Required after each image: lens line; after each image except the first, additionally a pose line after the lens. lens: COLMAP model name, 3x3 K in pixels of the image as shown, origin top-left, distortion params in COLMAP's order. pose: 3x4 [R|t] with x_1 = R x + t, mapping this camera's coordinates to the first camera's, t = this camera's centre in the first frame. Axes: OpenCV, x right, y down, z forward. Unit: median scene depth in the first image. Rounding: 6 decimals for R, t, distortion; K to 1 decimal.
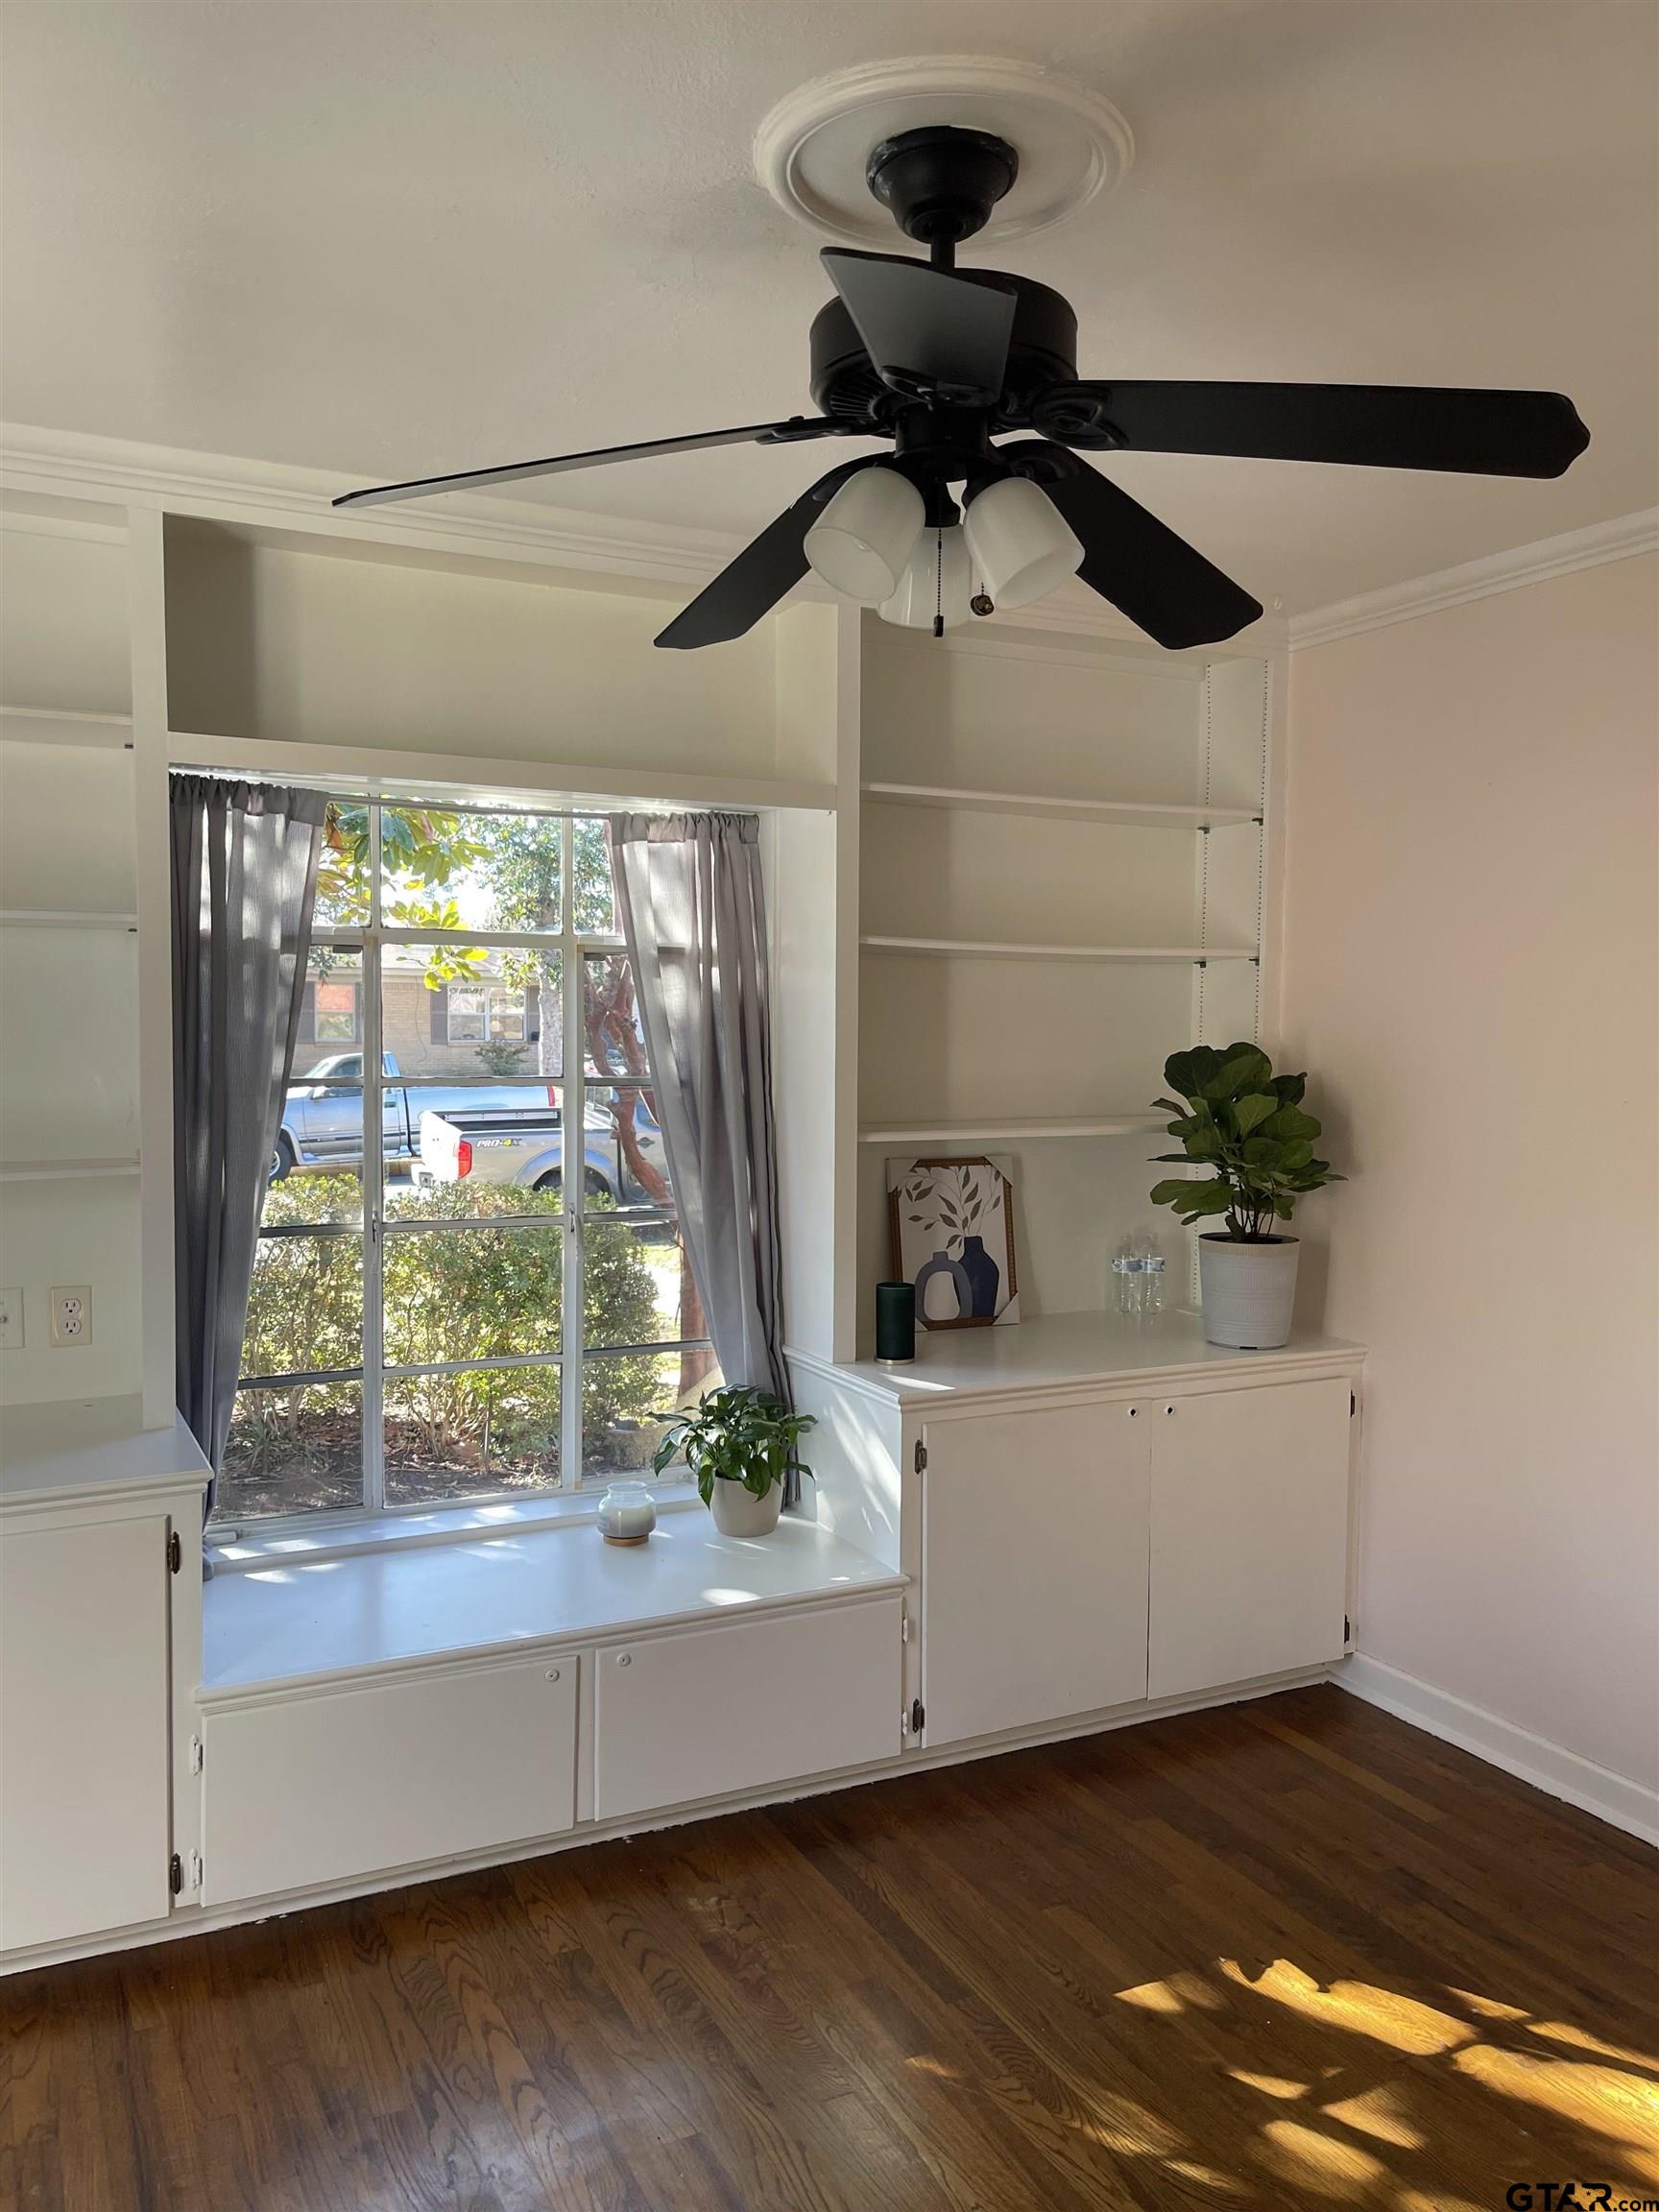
lens RADIAL K [[1618.6, 0, 835.6], [0, 1618.6, 1137.5], [0, 0, 1]] dist [0.059442, -0.090621]
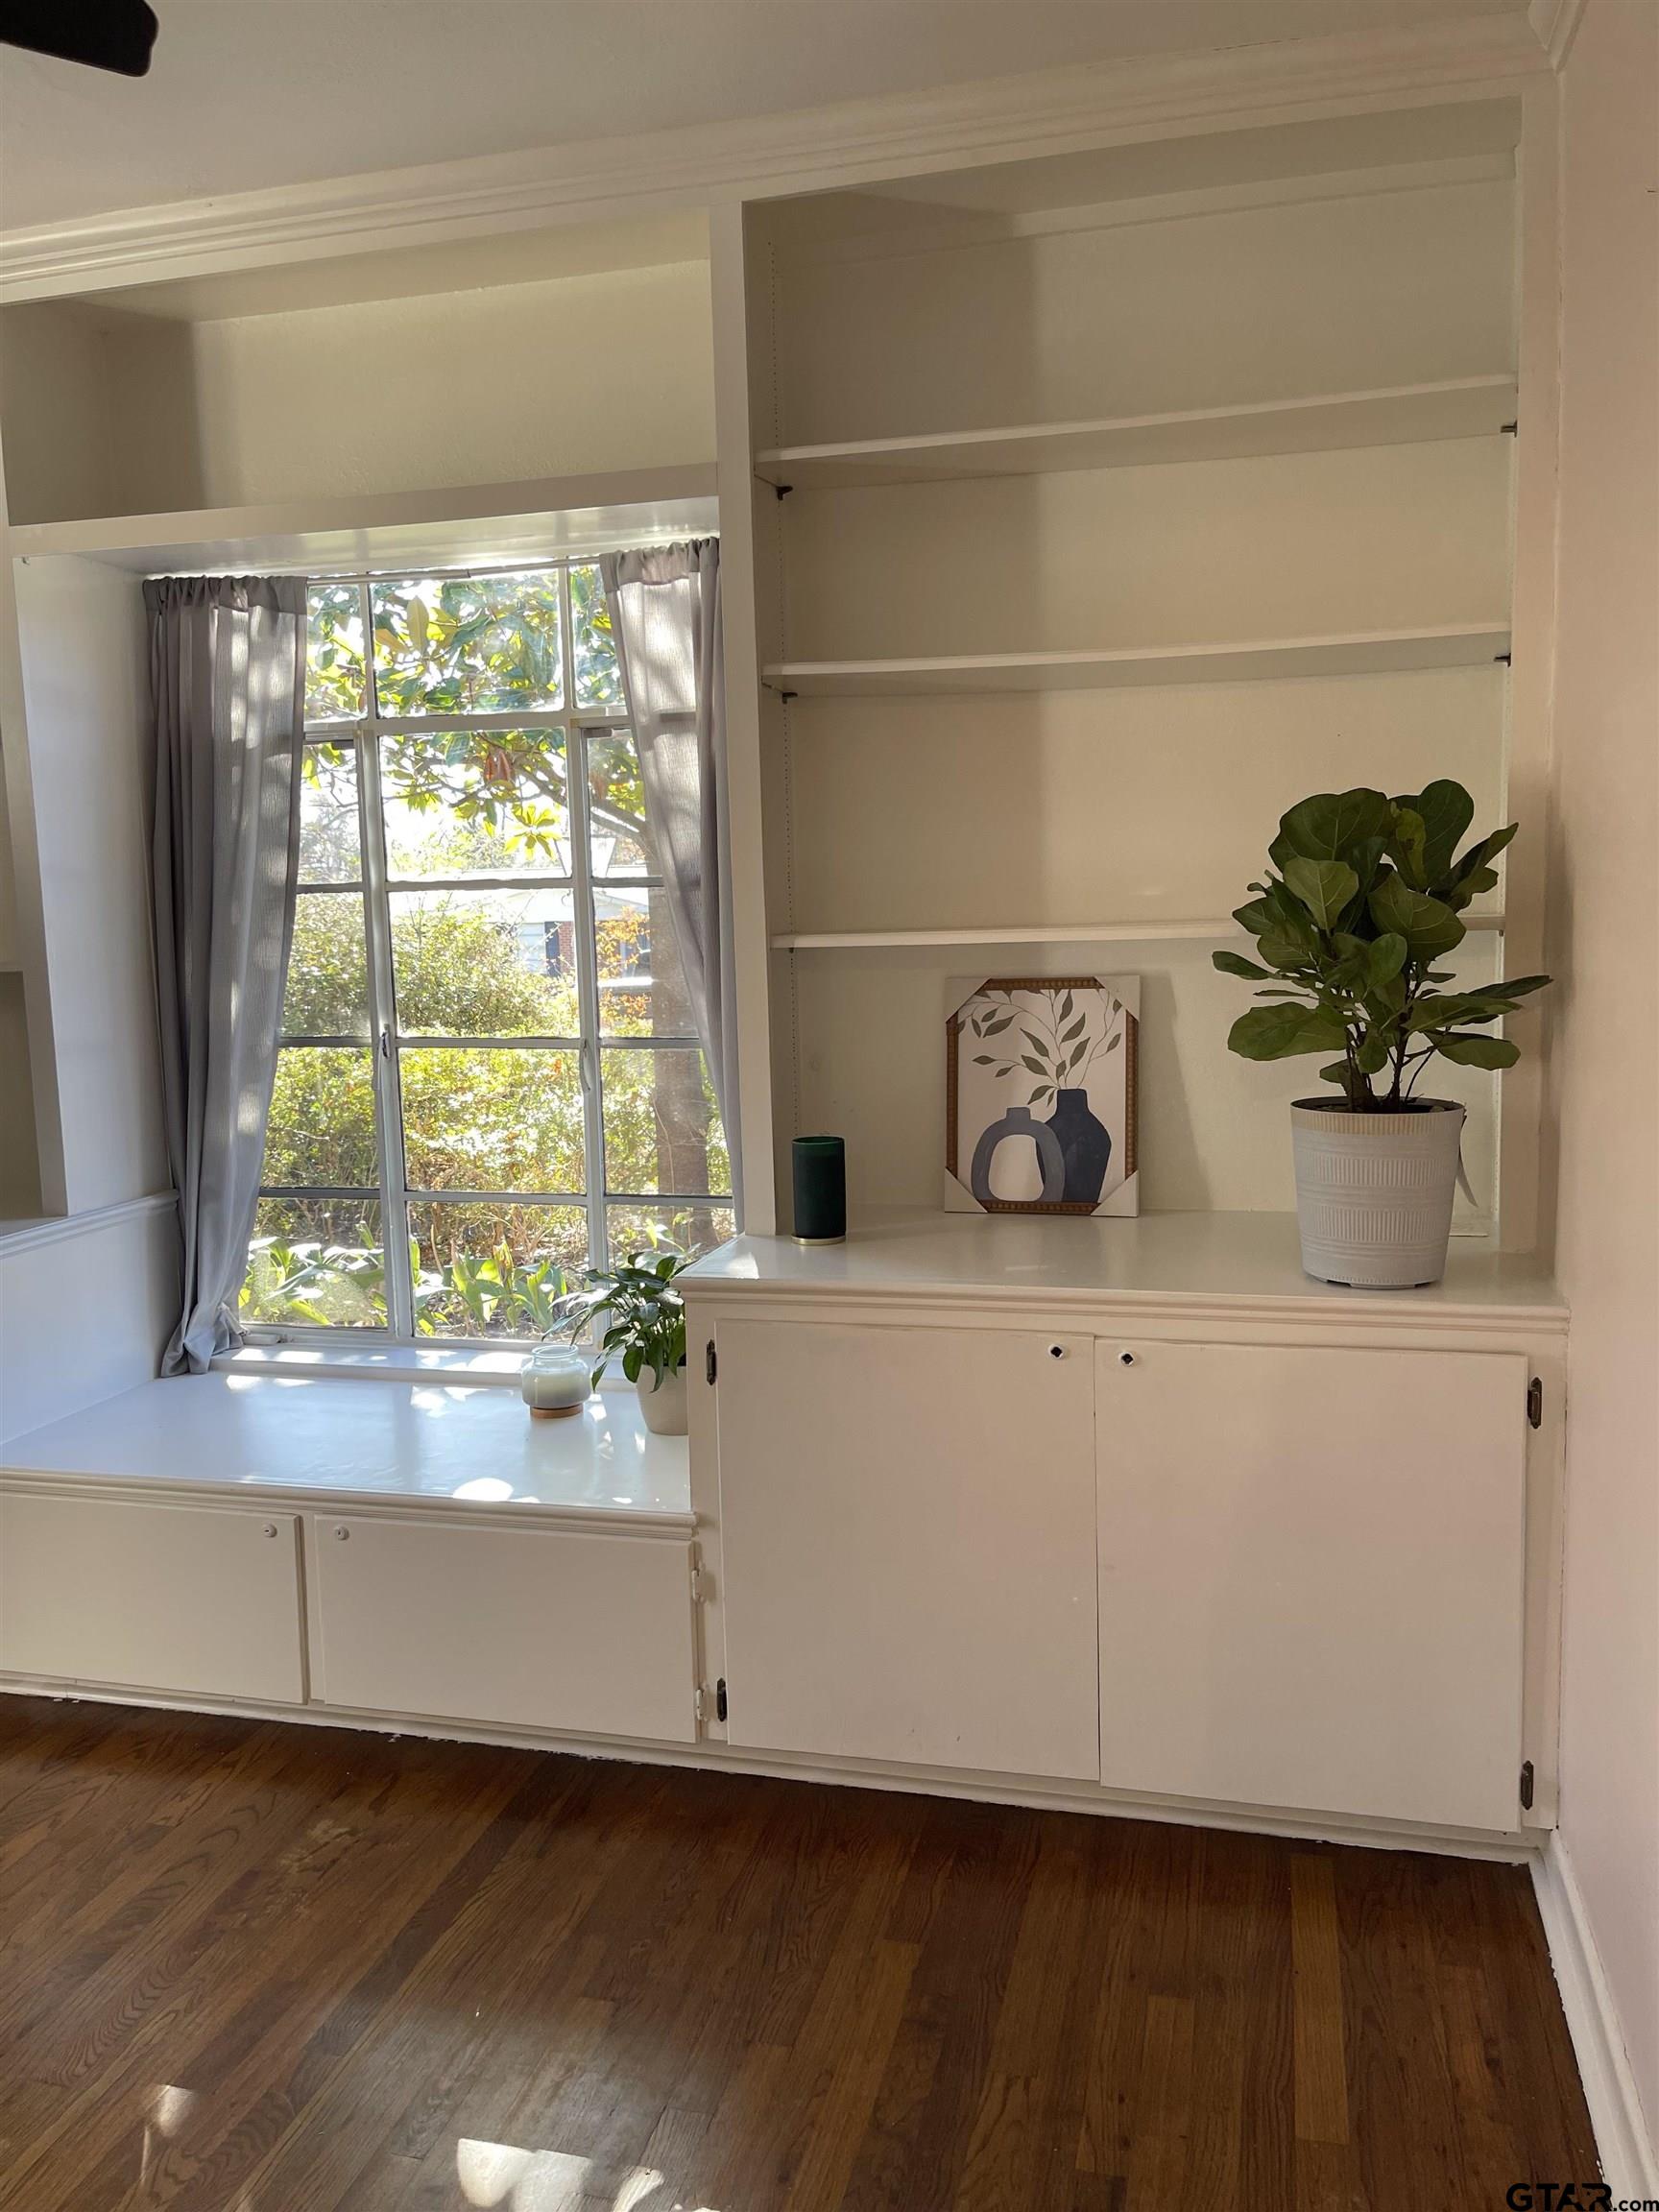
lens RADIAL K [[1618.6, 0, 835.6], [0, 1618.6, 1137.5], [0, 0, 1]] dist [0.059442, -0.090621]
pose [[0.763657, 0.061312, -0.642705, 0.505447], [-0.017265, 0.997064, 0.074603, 0.033701], [0.645392, -0.045875, 0.762473, 0.424036]]
